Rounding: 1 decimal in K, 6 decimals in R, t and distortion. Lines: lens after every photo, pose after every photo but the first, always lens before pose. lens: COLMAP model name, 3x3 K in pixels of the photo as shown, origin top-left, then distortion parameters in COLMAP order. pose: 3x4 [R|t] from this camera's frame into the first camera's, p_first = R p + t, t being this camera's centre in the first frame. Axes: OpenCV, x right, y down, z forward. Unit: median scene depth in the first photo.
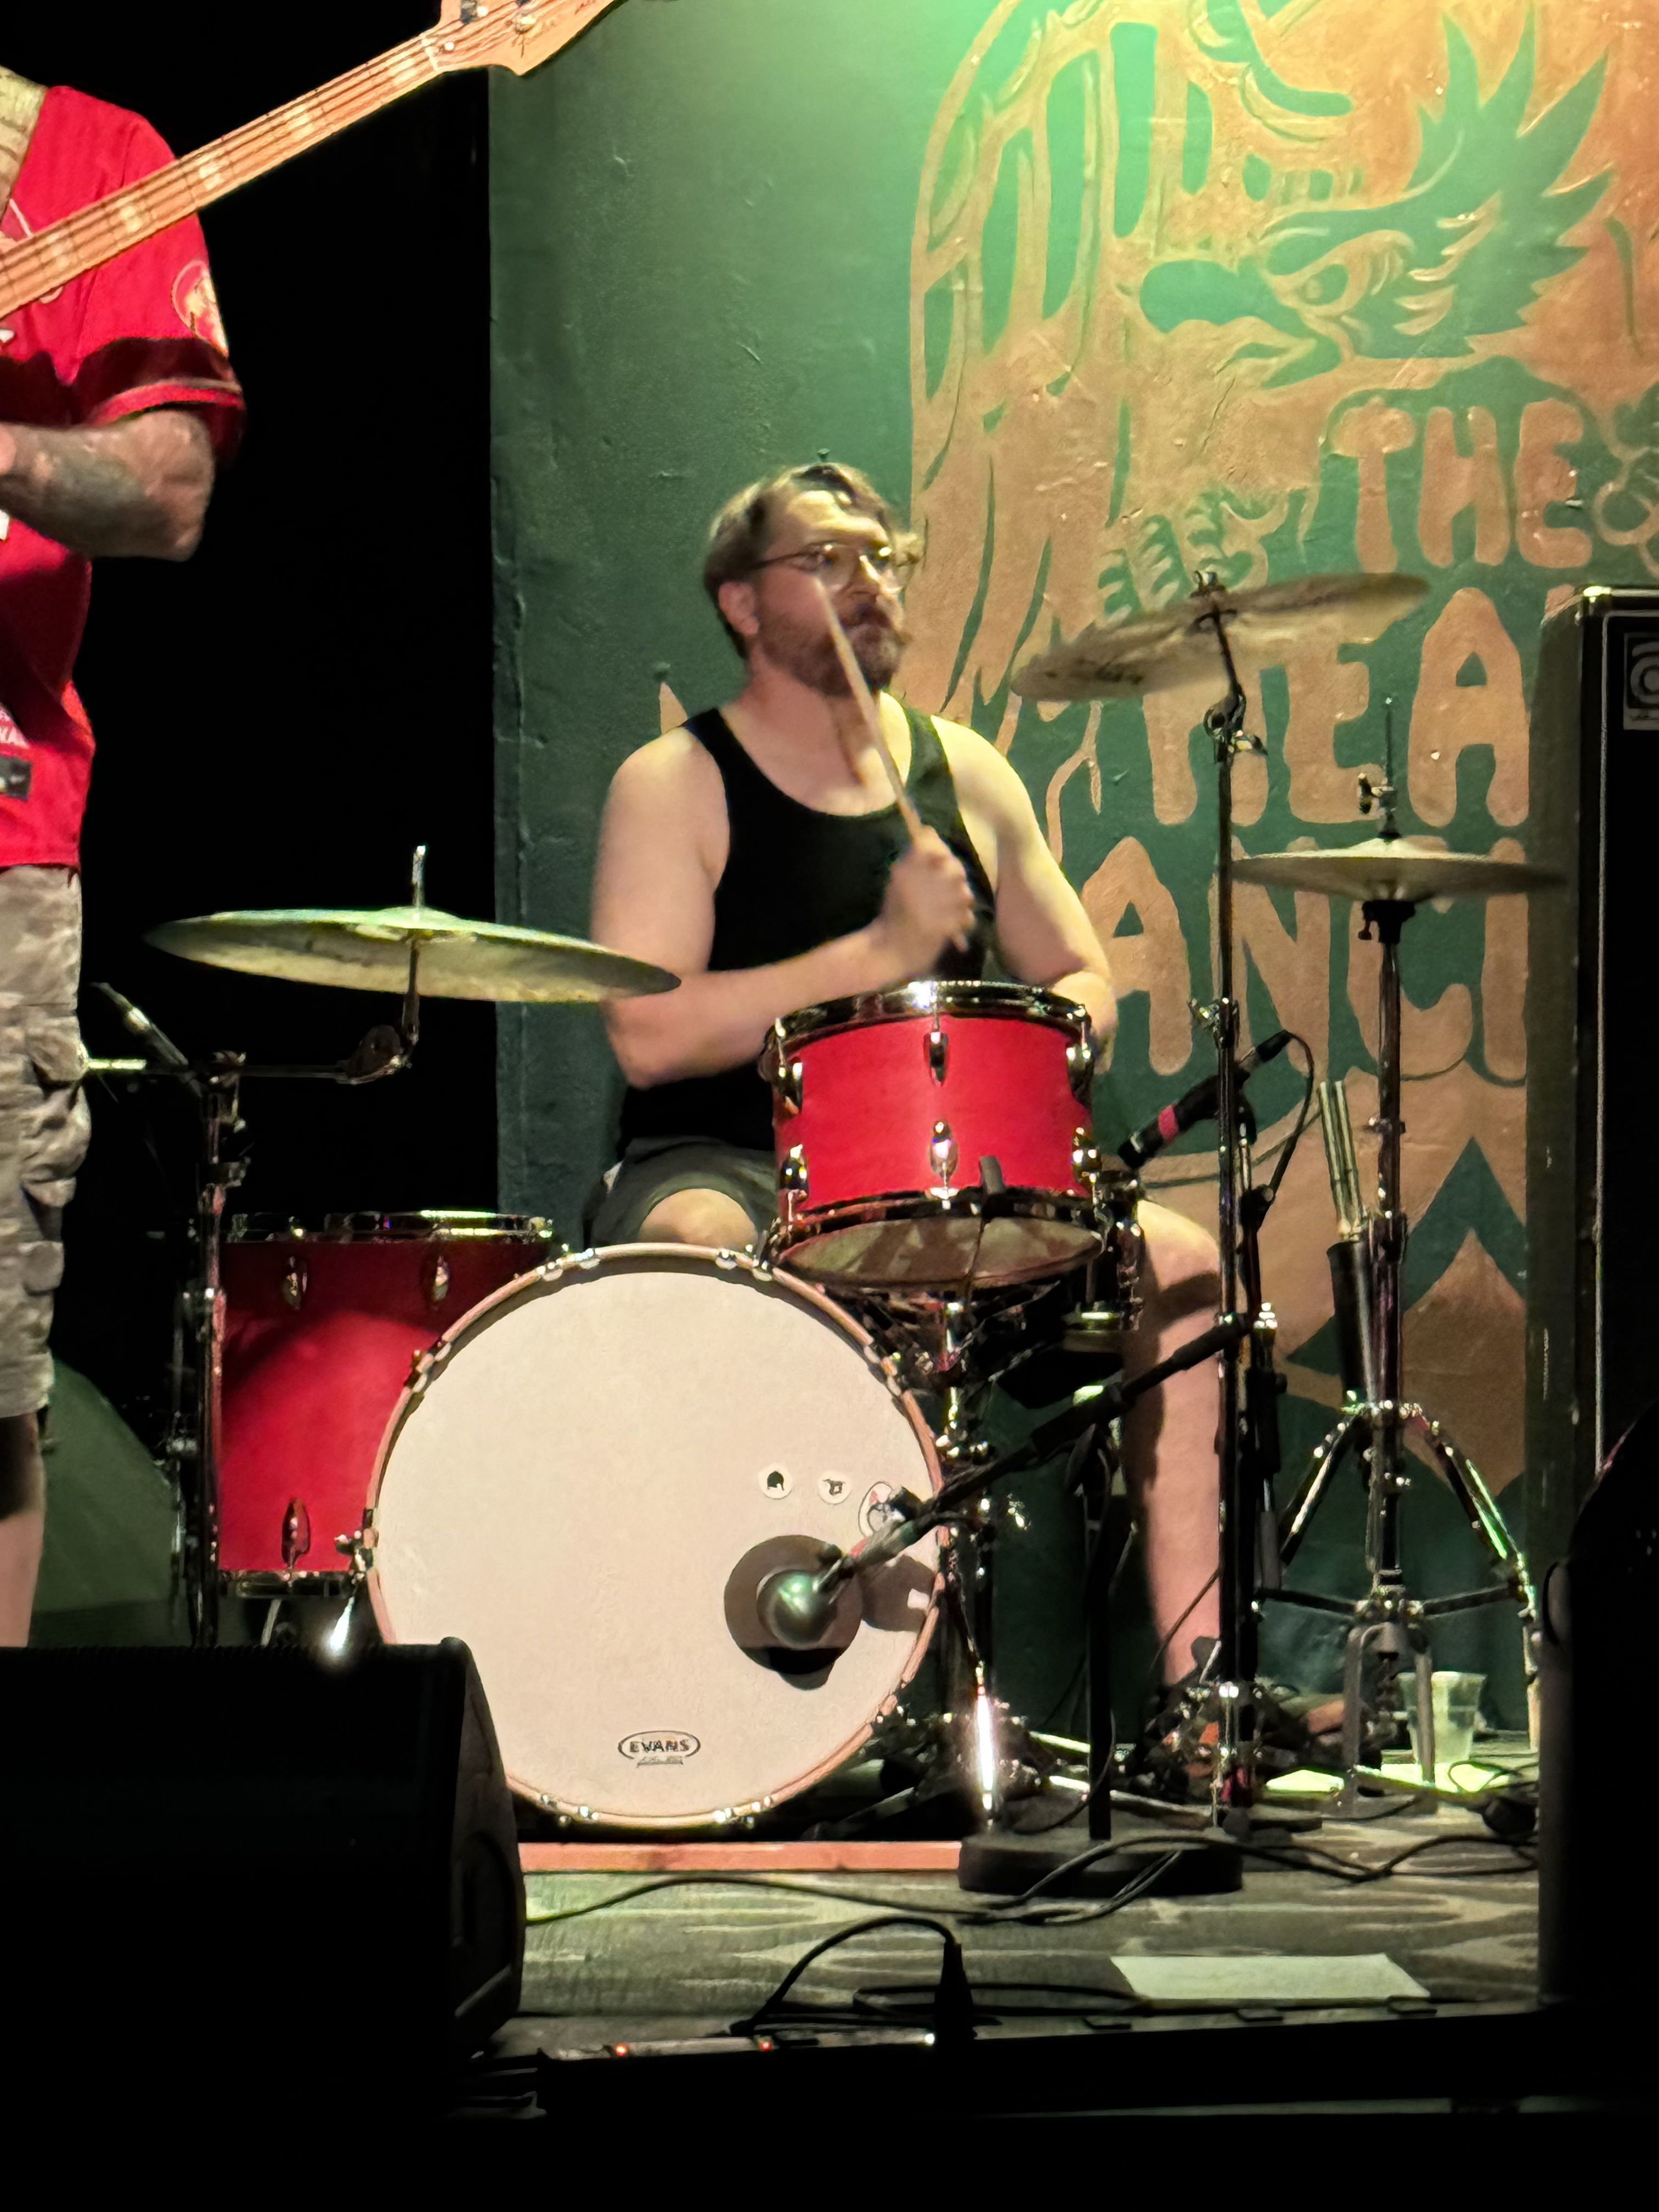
lens RADIAL K [[7664.0, 0, 829.5], [0, 7664.0, 1106.0], [0, 0, 1]] dist [0.042707, -1.750696]
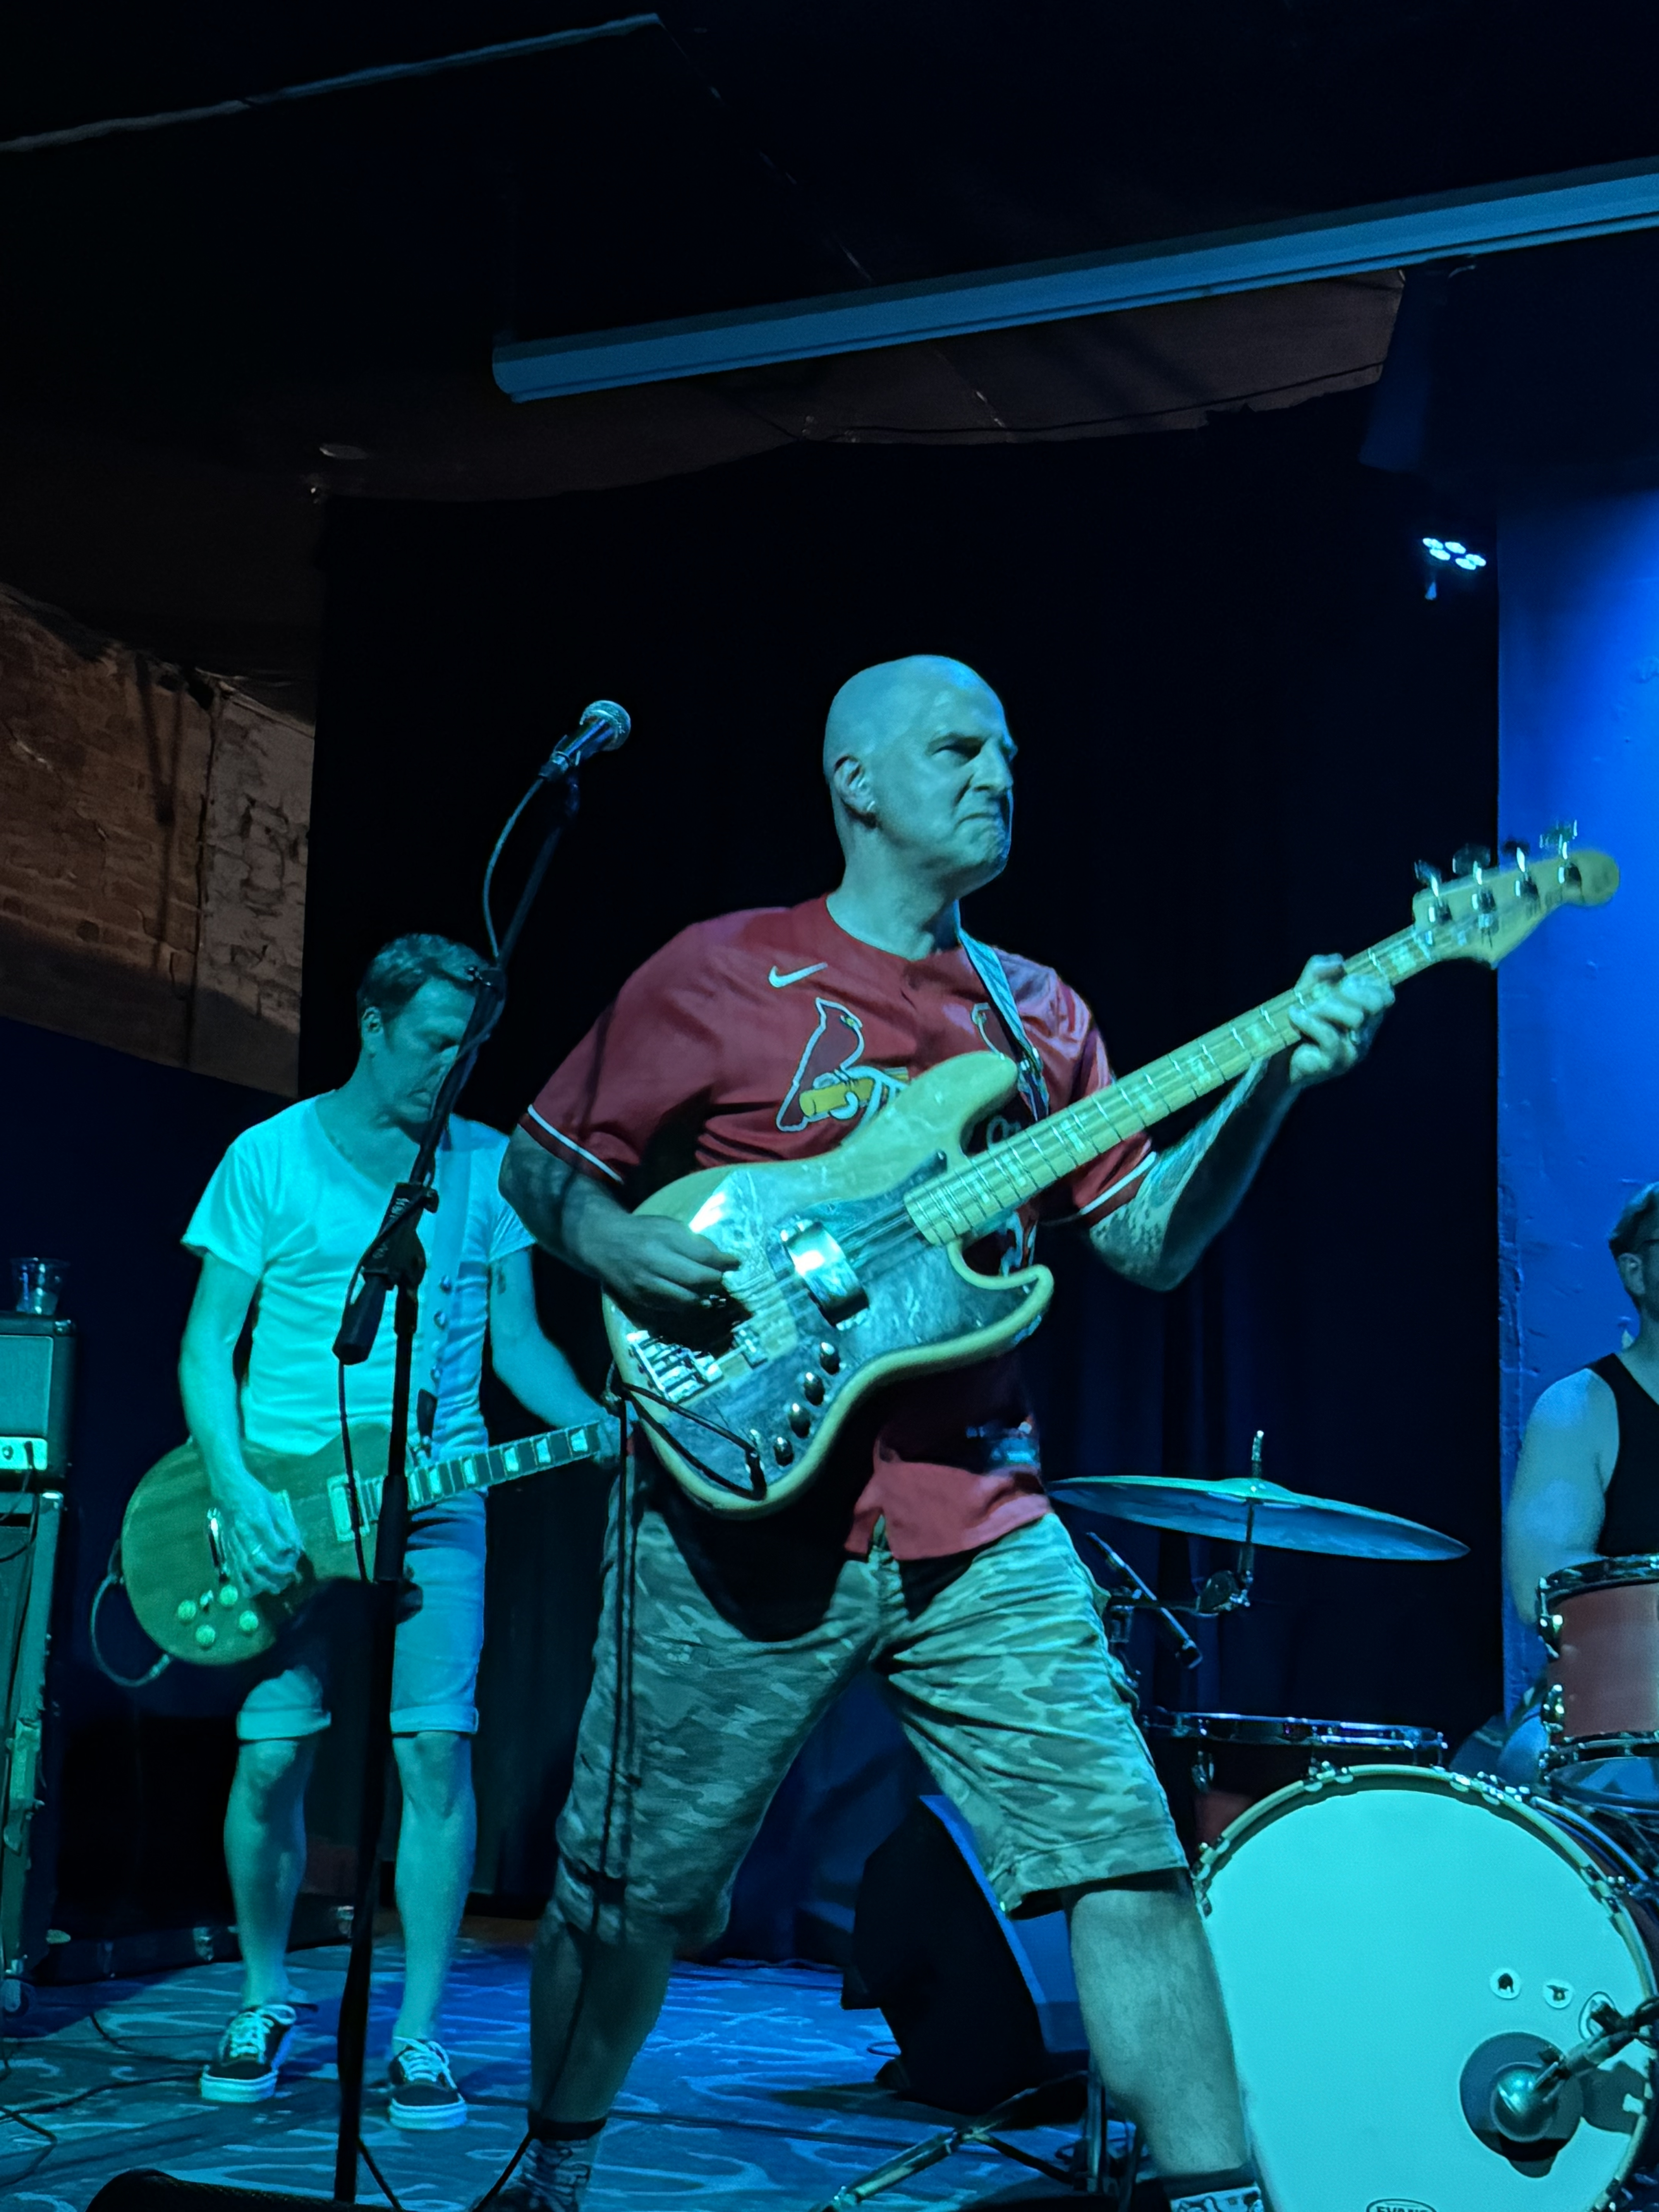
lens RADIAL K [[3107.4, 0, 829.5], [0, 3107.4, 1106.0], [0, 0, 1]] dist [0.572034, -1.729723]
pose [[0.903061, -0.043760, -0.427278, 0.113293], [-0.020824, 0.989166, -0.145318, -0.009097], [0.429008, 0.140128, 0.892366, 0.481012]]
